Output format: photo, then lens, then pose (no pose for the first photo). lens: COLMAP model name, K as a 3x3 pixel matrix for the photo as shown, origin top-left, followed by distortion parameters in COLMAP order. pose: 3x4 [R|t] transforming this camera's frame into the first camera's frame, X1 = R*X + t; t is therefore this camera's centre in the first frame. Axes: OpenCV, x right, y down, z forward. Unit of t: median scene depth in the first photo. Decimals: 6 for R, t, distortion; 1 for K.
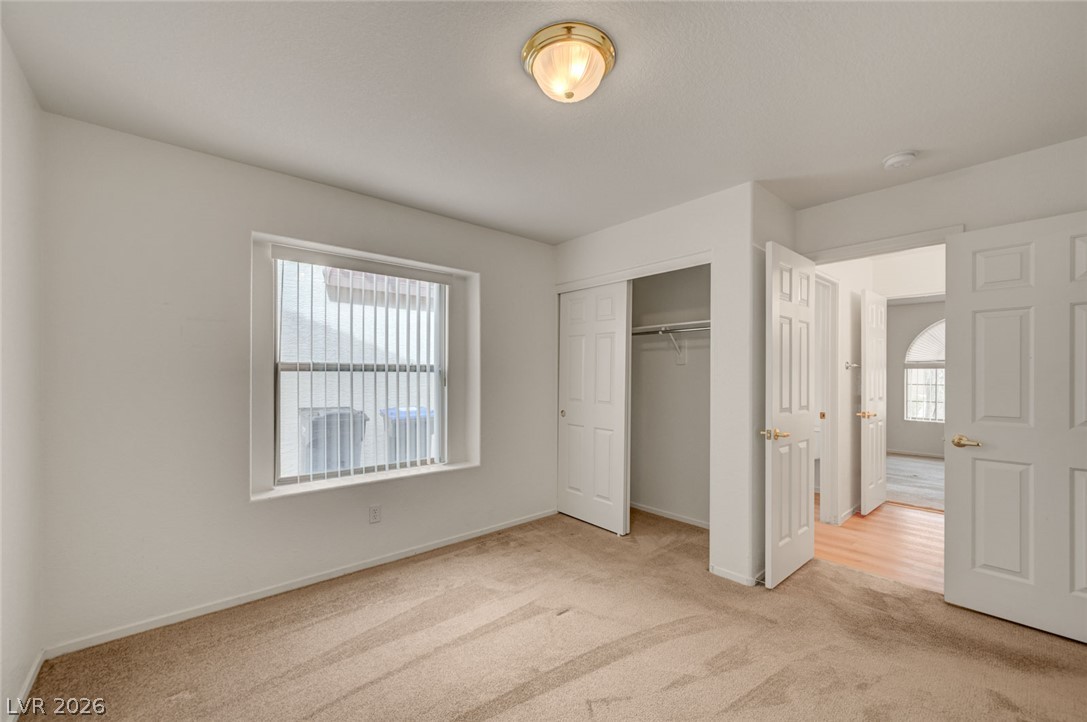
lens RADIAL K [[432.4, 0, 549.8], [0, 432.4, 374.1], [0, 0, 1]] dist [0.000261, 0.000088]
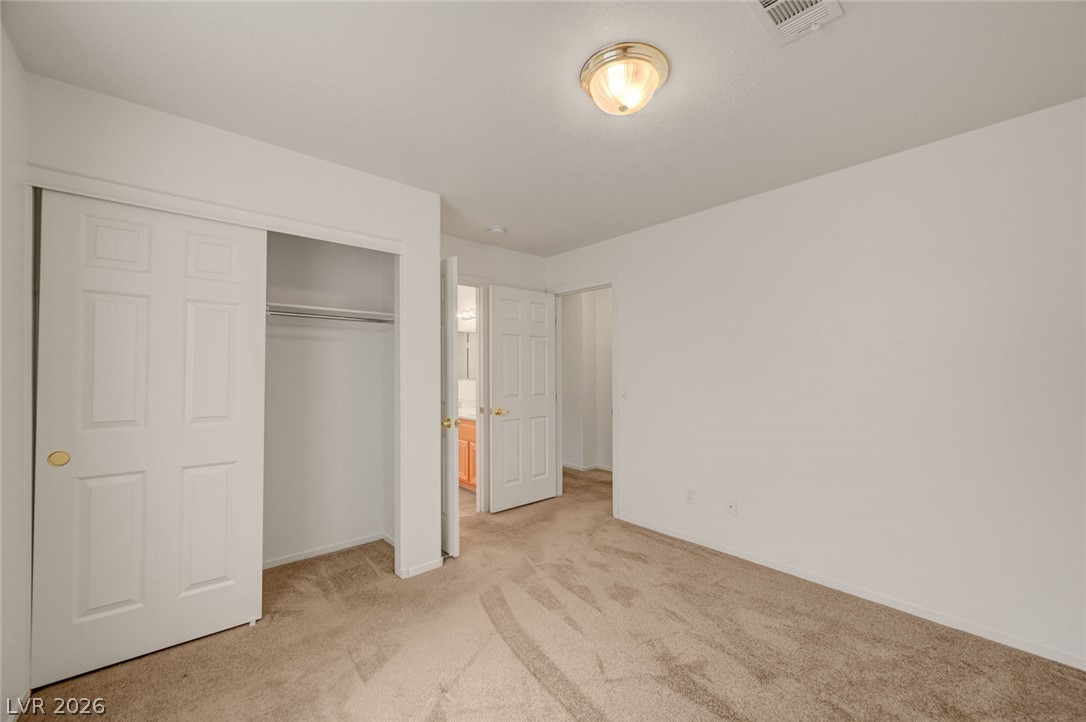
lens RADIAL K [[428.2, 0, 544.0], [0, 428.2, 366.8], [0, 0, 1]] dist [0.001281, 0.000199]
pose [[0.001029, 0.009999, 0.999949, -0.558328], [0.000464, 0.999950, -0.009999, 0.000138], [-0.999999, 0.000474, 0.001024, 0.664640]]
